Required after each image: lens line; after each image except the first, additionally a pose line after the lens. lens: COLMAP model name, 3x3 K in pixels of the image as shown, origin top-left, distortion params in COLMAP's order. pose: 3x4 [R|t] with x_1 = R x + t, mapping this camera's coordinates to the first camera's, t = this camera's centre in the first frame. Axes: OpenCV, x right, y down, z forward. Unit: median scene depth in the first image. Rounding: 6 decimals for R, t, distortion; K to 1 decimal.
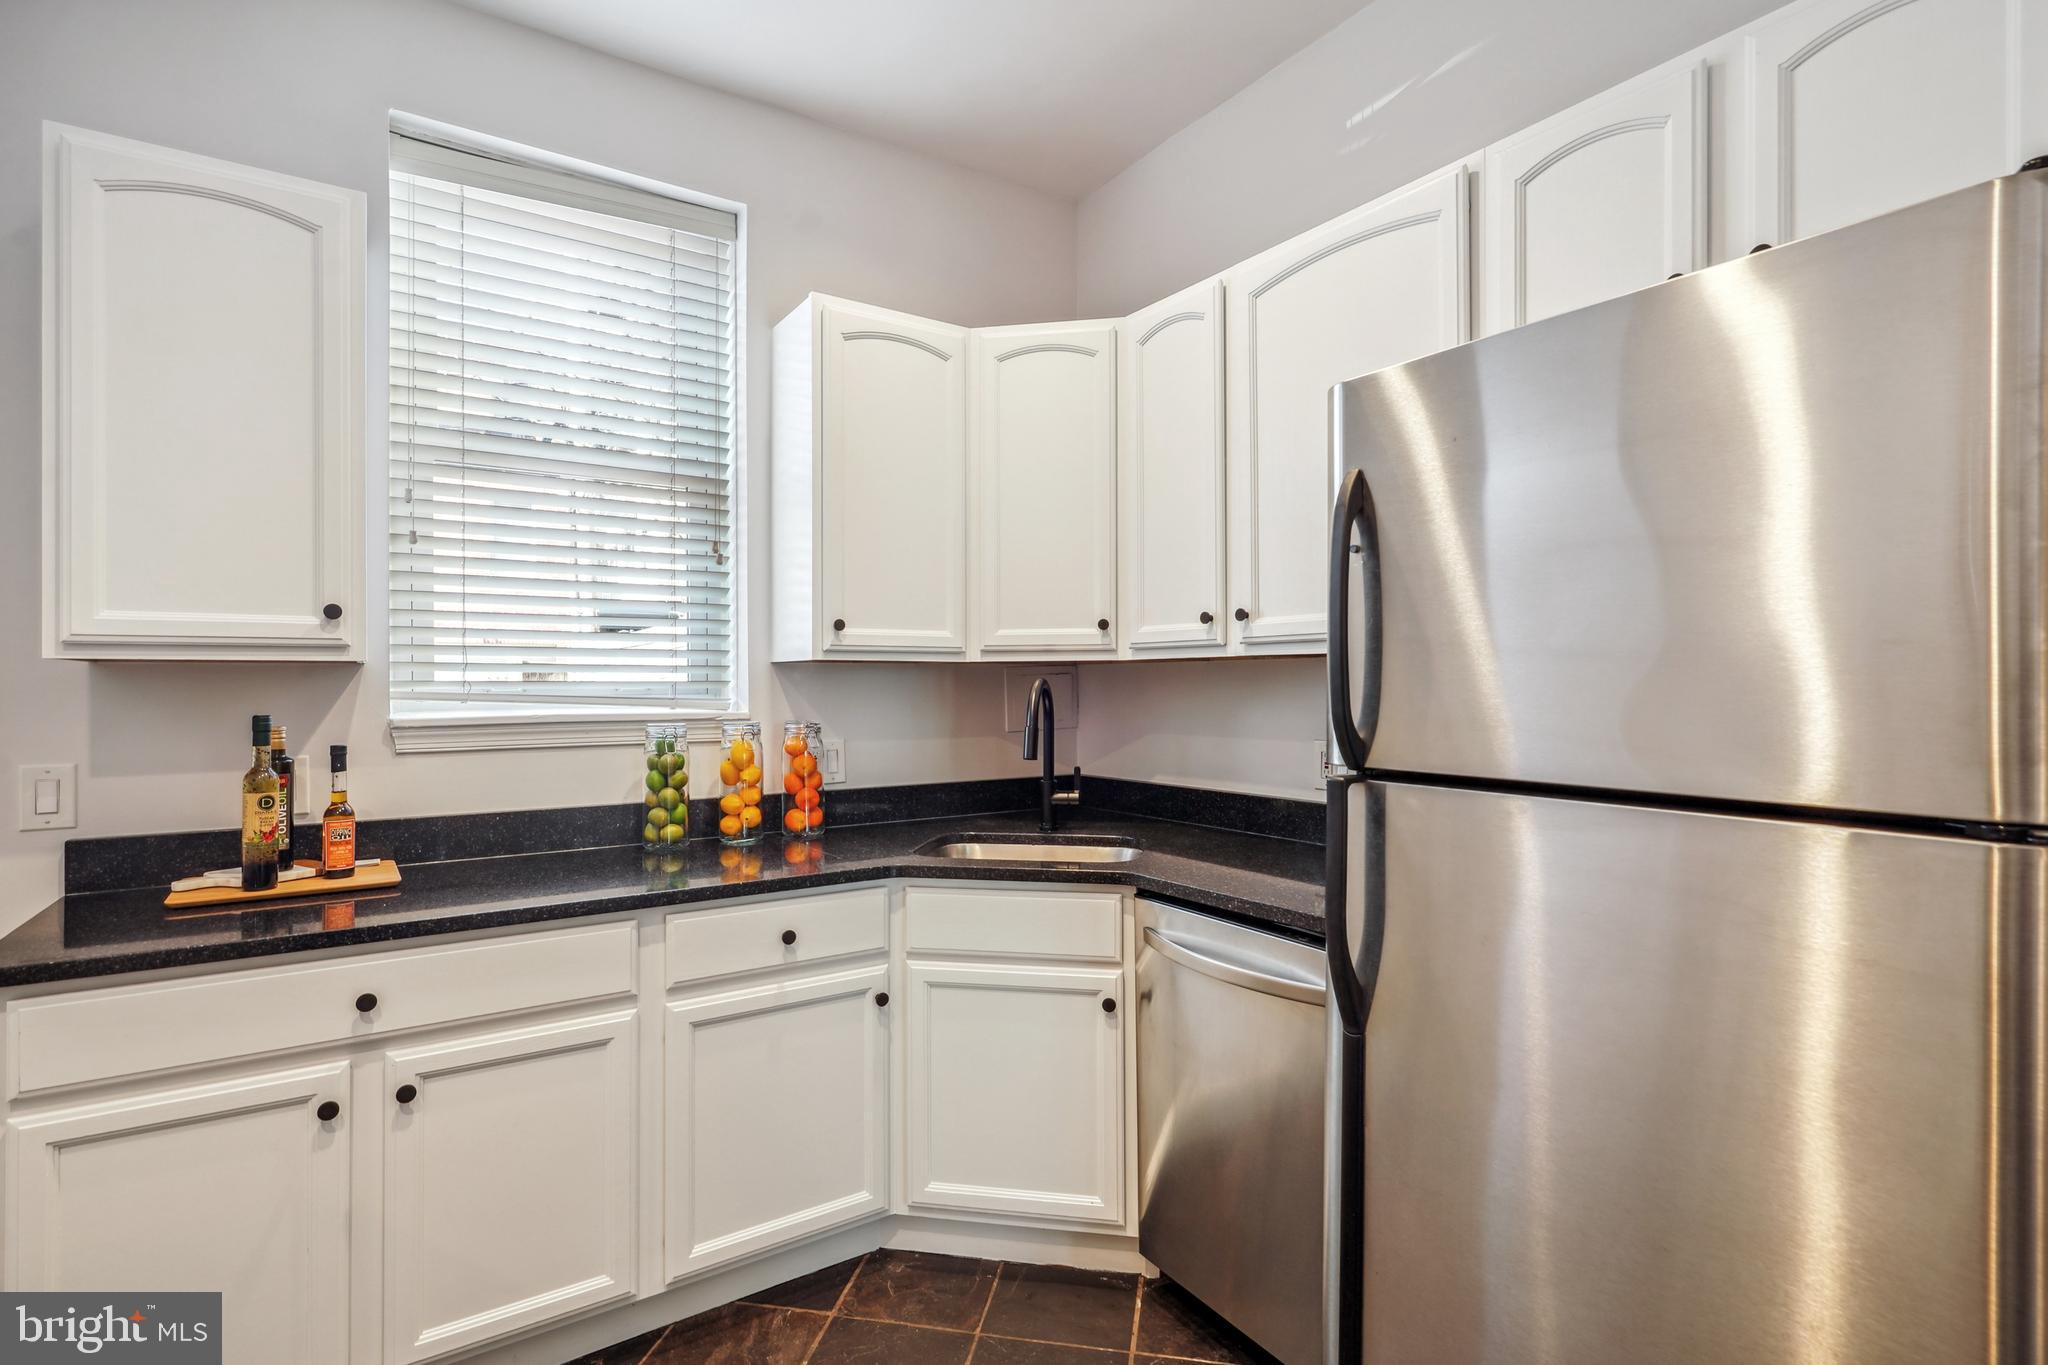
lens RADIAL K [[978.0, 0, 1024.0], [0, 978.0, 682.5], [0, 0, 1]] dist [0.000169, 0.000329]
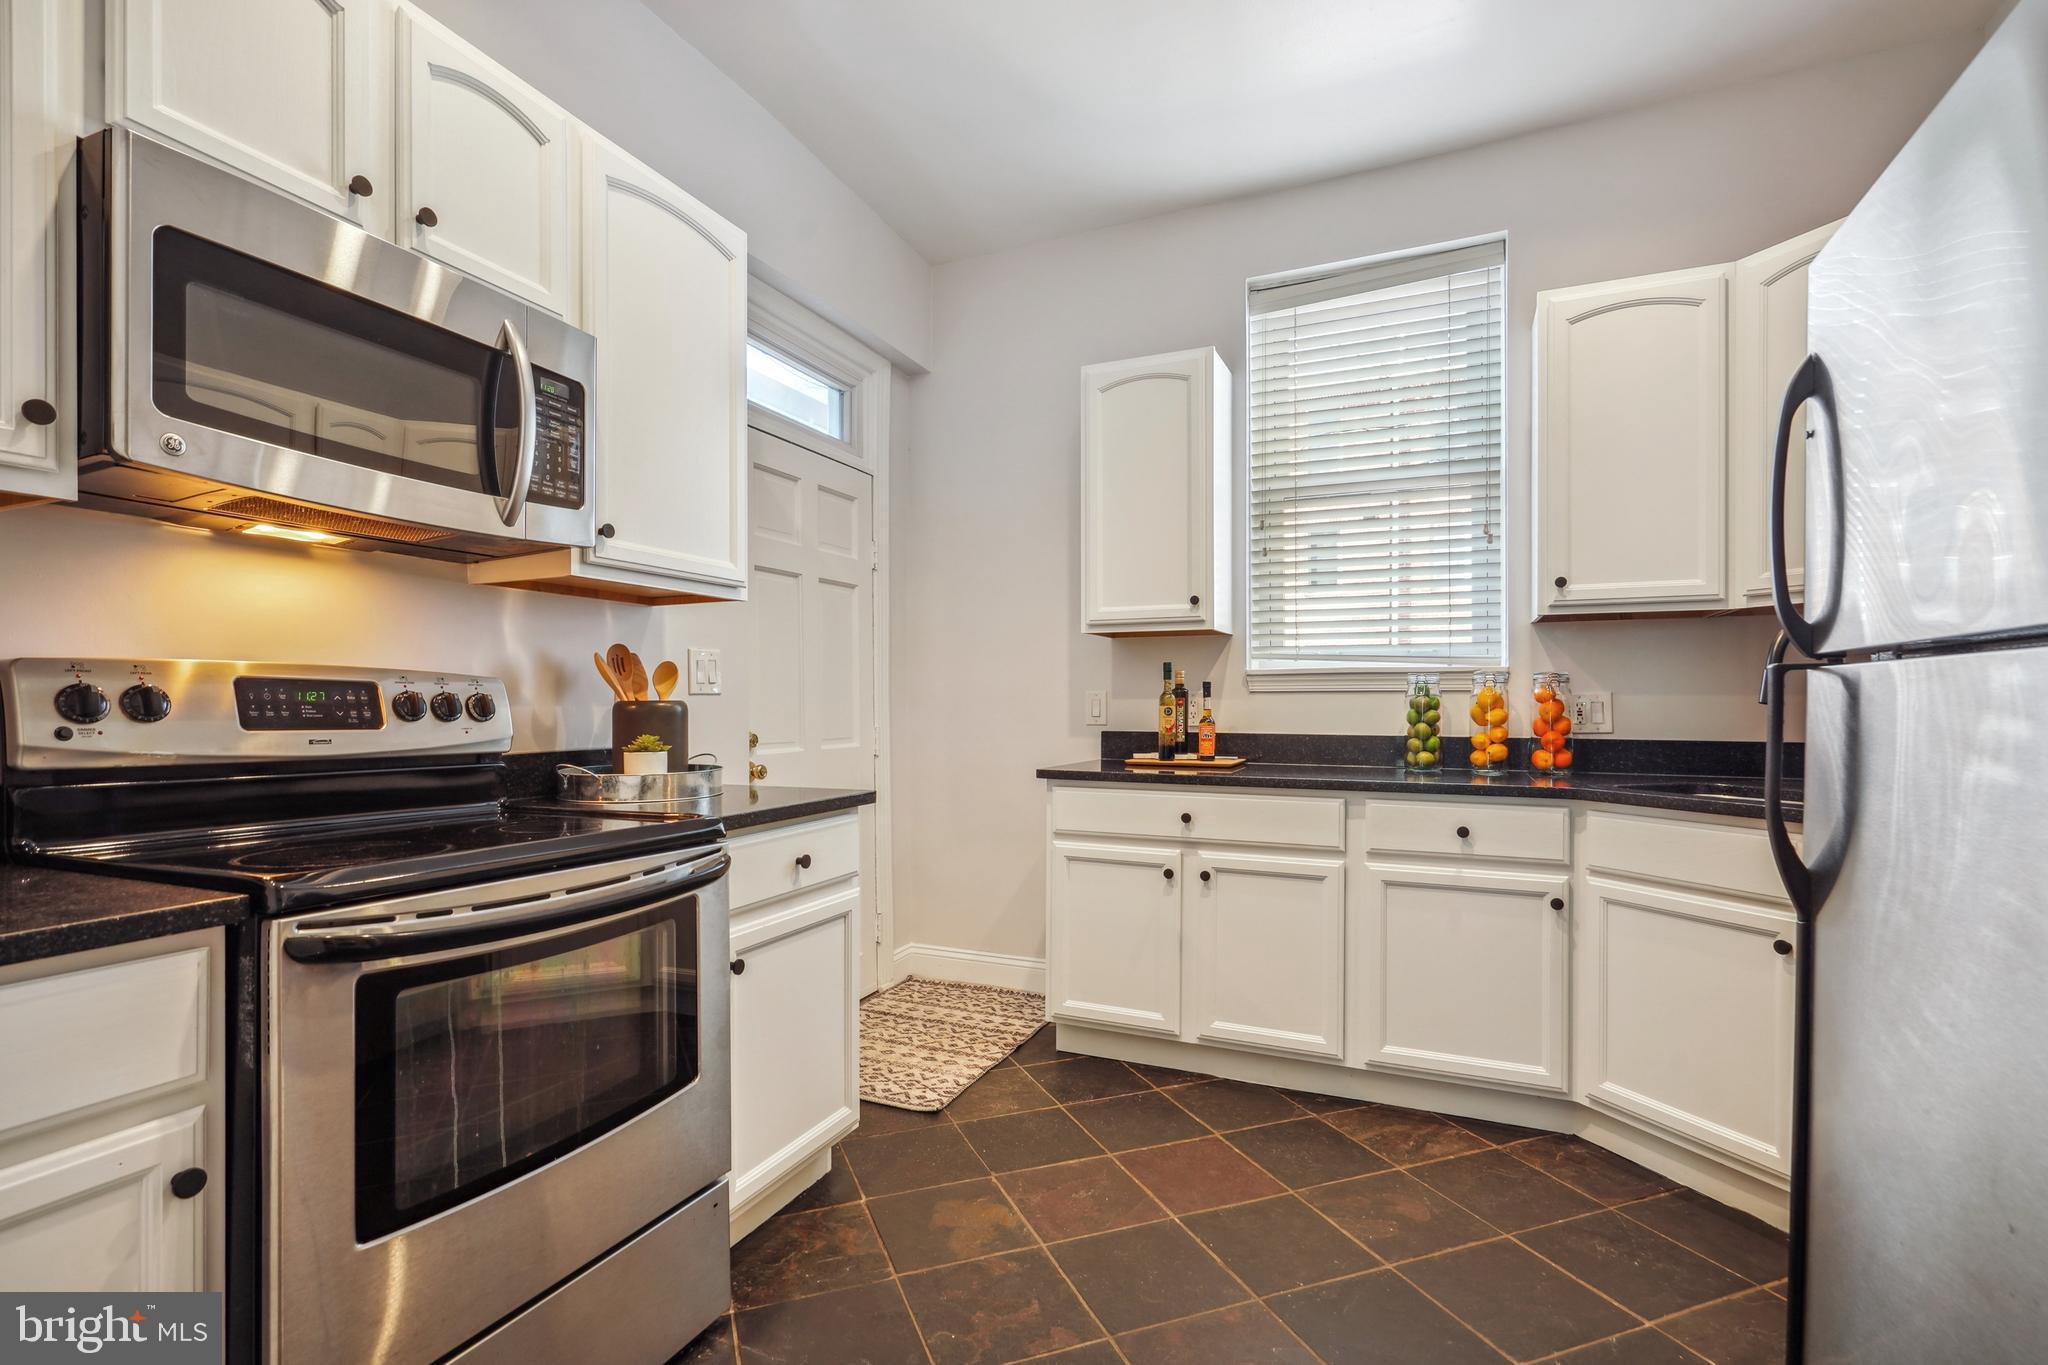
lens RADIAL K [[950.6, 0, 1024.8], [0, 950.6, 702.1], [0, 0, 1]] dist [0.000449, 0.000187]
pose [[0.535514, 0.004530, -0.844514, 0.445869], [0.000995, 0.999982, 0.005995, 0.079451], [0.844526, -0.004050, 0.535500, -0.114105]]
